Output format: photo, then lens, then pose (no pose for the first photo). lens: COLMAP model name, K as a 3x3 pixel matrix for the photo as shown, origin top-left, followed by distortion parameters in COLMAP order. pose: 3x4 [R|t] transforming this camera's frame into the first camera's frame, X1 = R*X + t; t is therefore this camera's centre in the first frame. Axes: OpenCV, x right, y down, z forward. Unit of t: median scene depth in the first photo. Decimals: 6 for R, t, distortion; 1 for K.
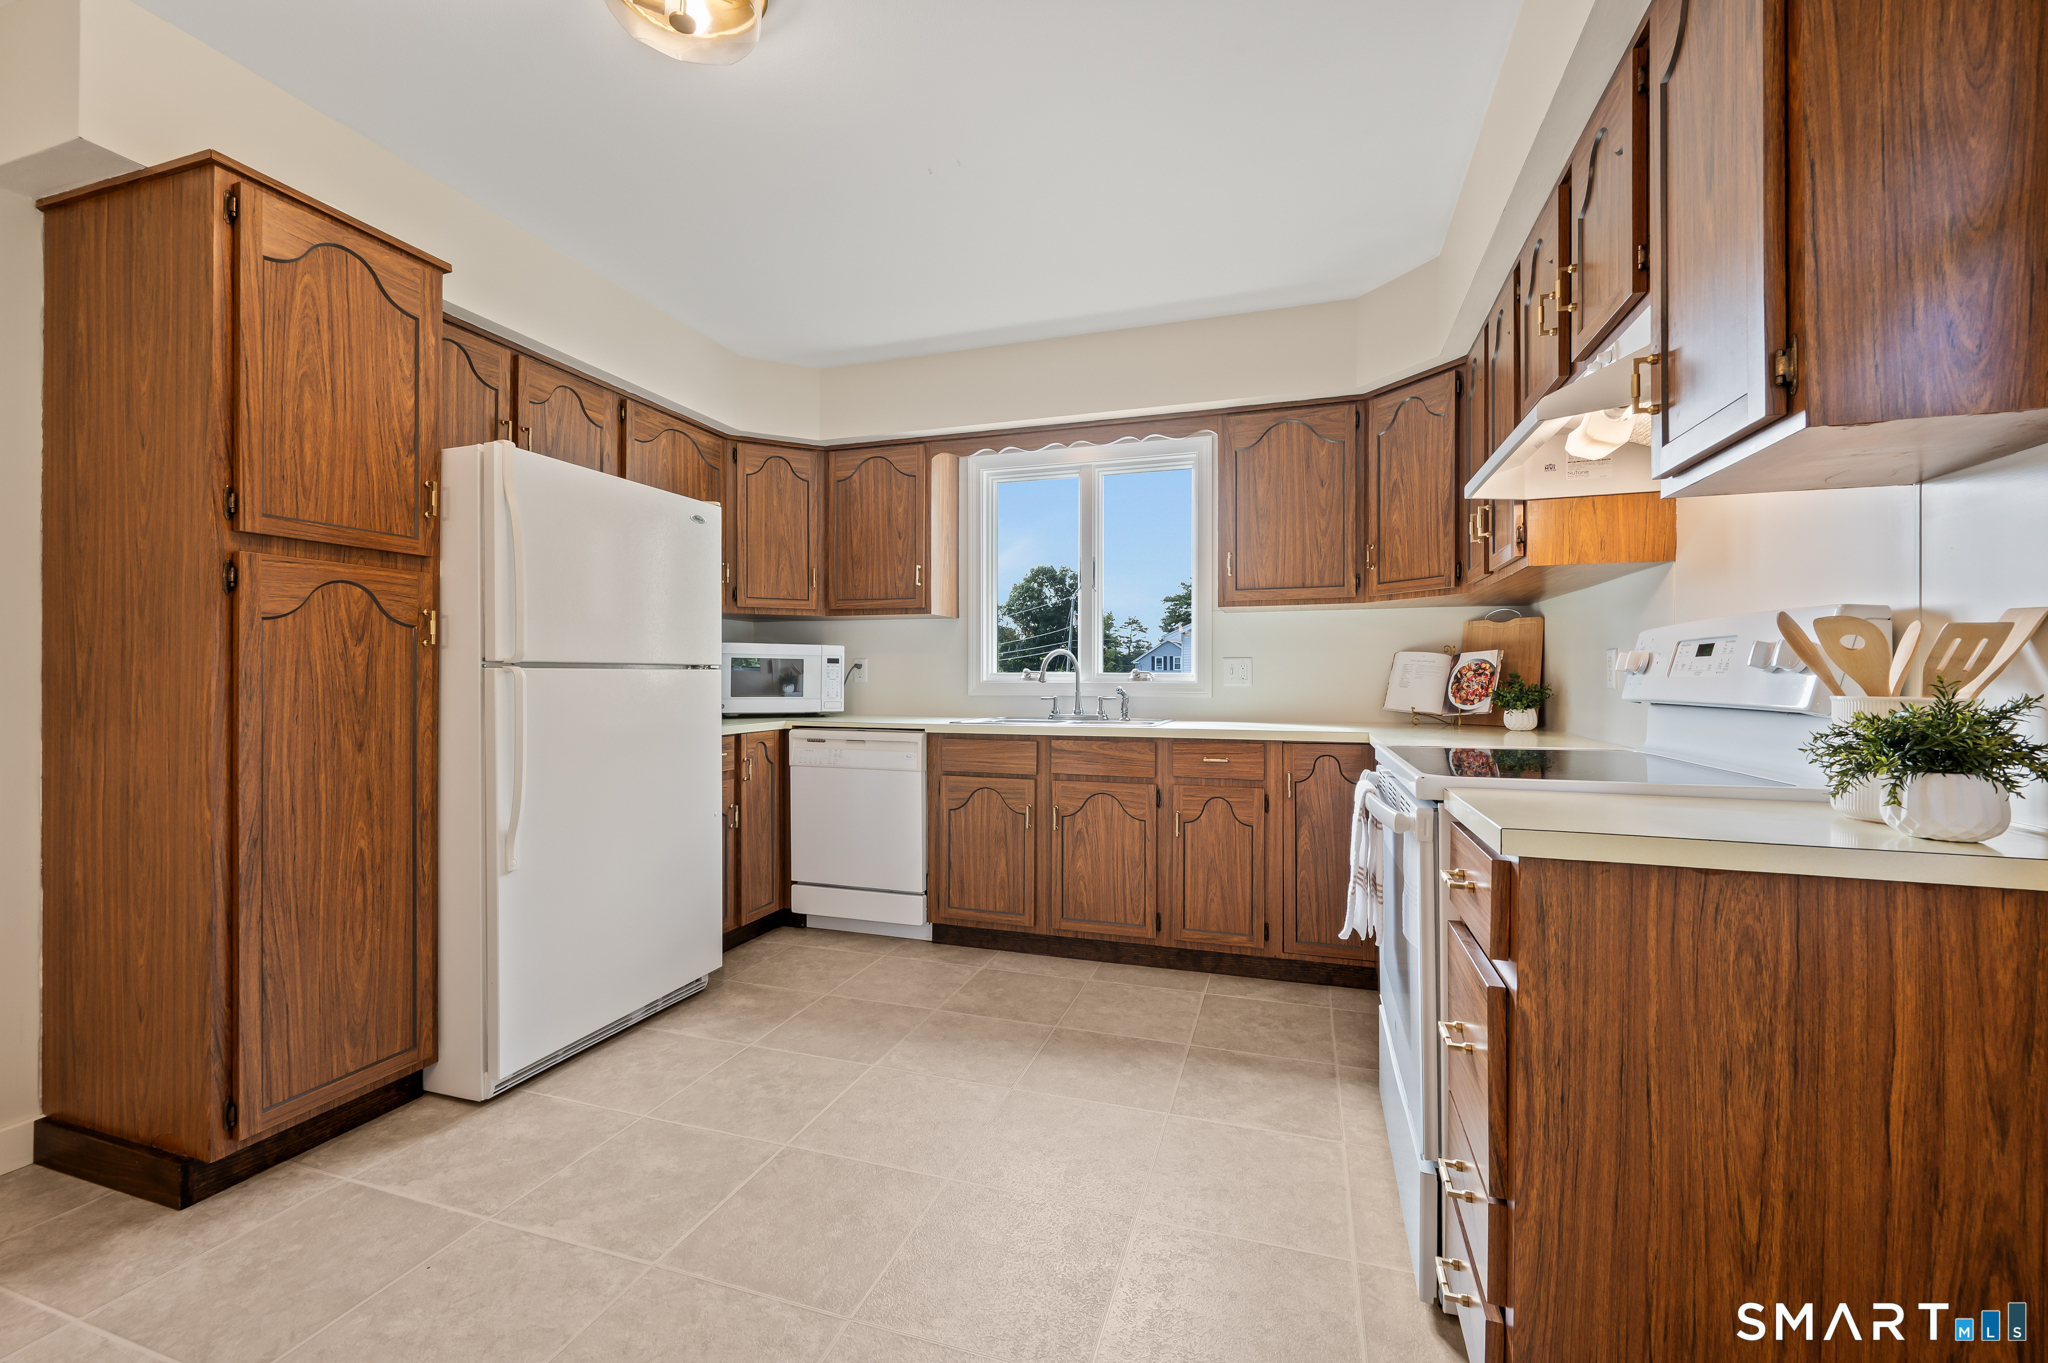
lens RADIAL K [[816.4, 0, 1024.1], [0, 816.4, 675.0], [0, 0, 1]] dist [-0.000898, -0.001046]
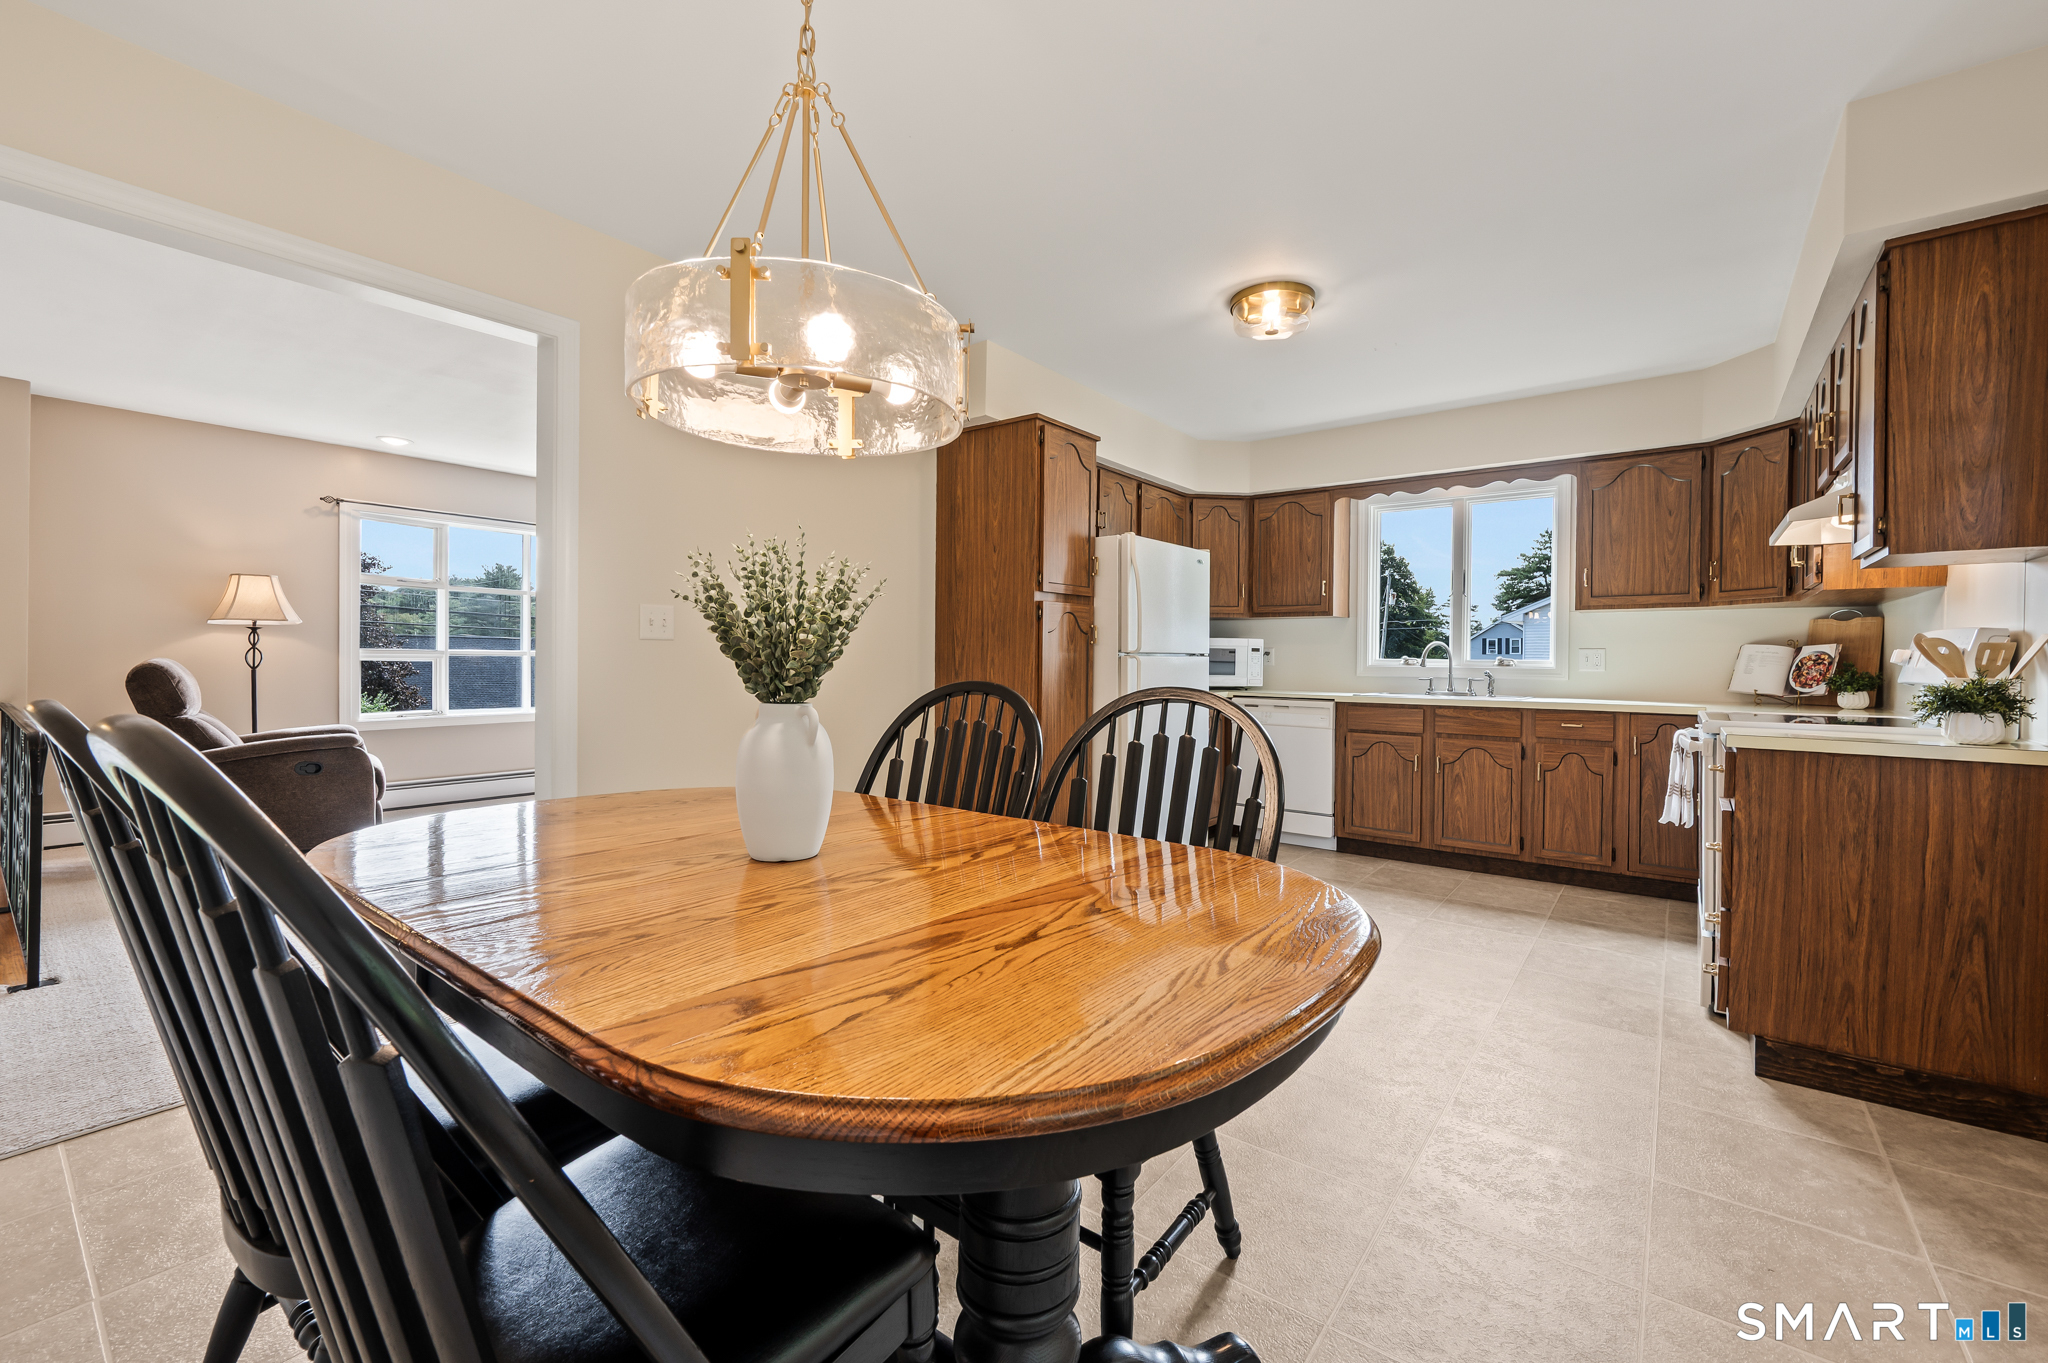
lens RADIAL K [[816.4, 0, 1044.4], [0, 816.4, 665.8], [0, 0, 1]] dist [-0.000898, -0.001046]
pose [[0.943365, 0.009190, -0.331629, -0.223746], [-0.006047, 0.999927, 0.010506, -0.005783], [0.331701, -0.007906, 0.943351, -0.889599]]
